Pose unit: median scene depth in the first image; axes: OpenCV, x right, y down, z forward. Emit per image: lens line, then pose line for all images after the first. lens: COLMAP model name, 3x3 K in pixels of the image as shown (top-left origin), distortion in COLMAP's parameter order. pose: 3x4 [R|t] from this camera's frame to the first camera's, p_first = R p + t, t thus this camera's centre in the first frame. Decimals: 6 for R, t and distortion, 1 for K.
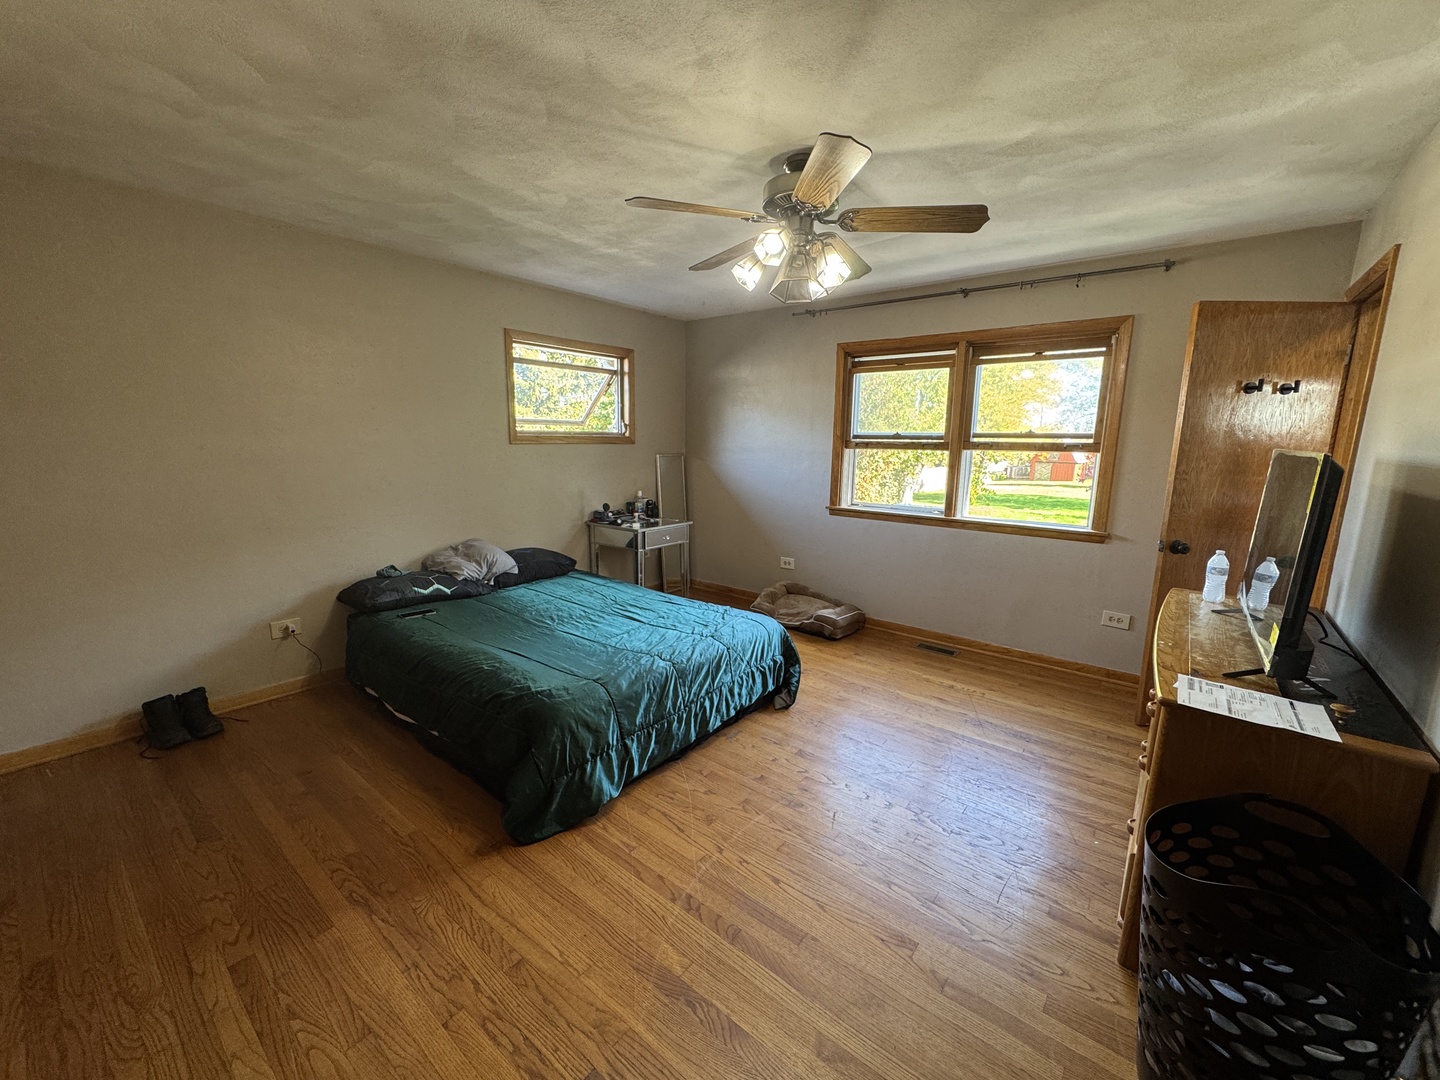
lens RADIAL K [[570.7, 0, 723.8], [0, 570.7, 542.3], [0, 0, 1]] dist [-0.001121, -0.000103]
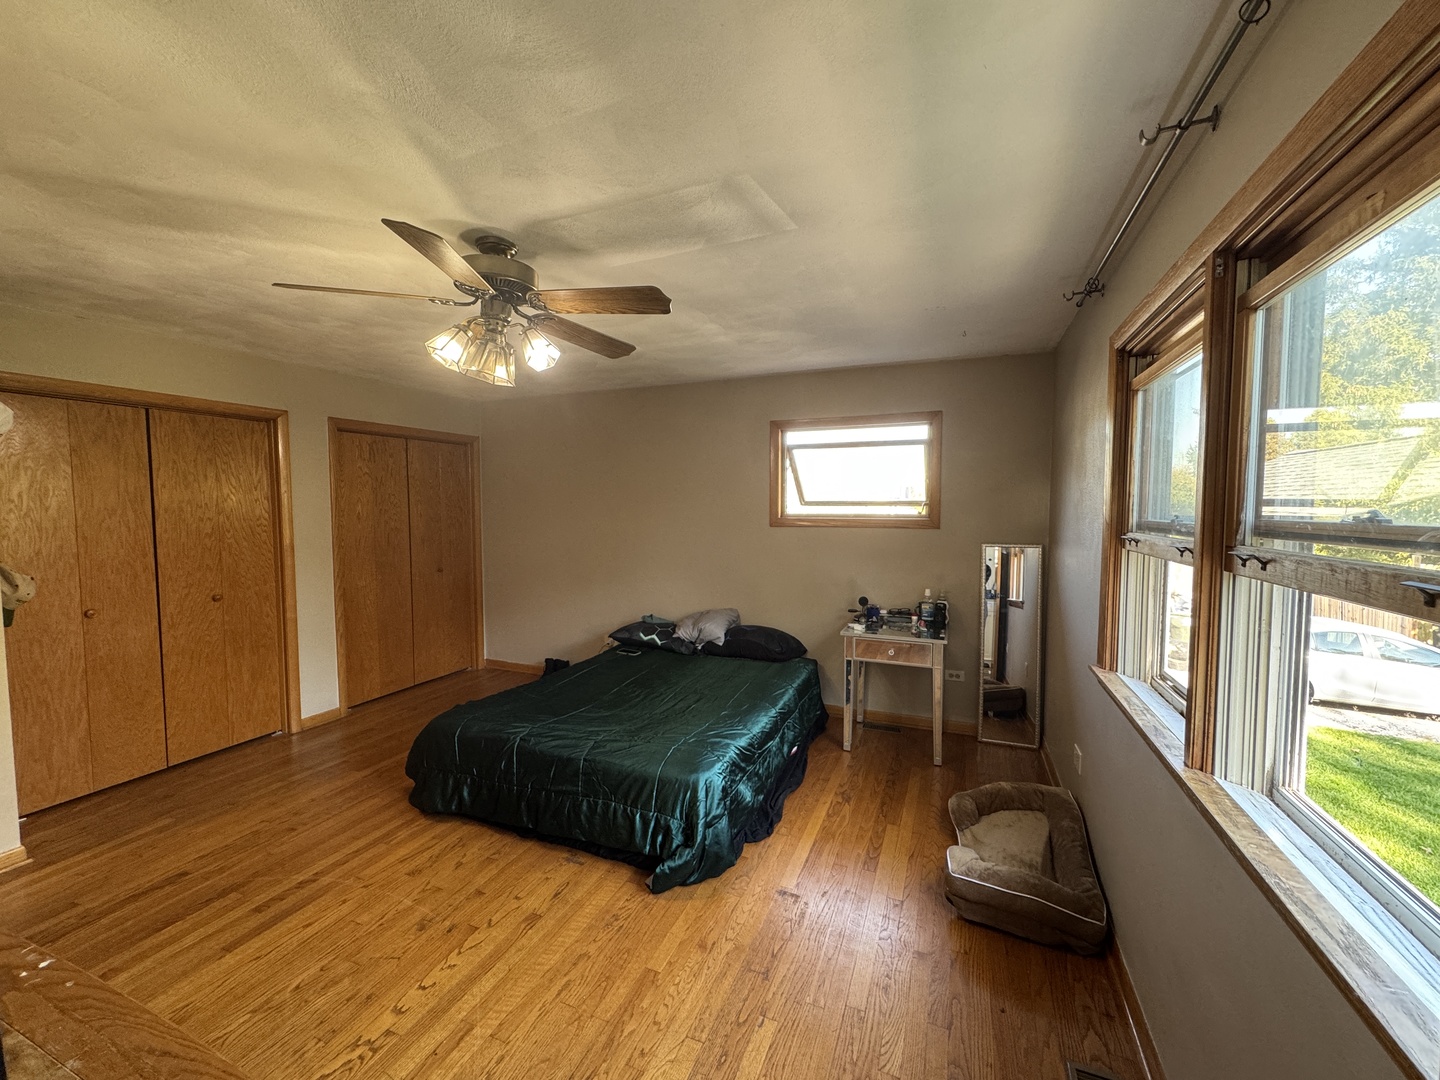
lens RADIAL K [[570.7, 0, 720.5], [0, 570.7, 543.6], [0, 0, 1]] dist [-0.001121, -0.000103]
pose [[0.259114, 0.039970, -0.965019, 0.725530], [-0.166801, 0.985983, -0.003949, -0.142145], [0.951334, 0.161990, 0.262149, 0.739102]]
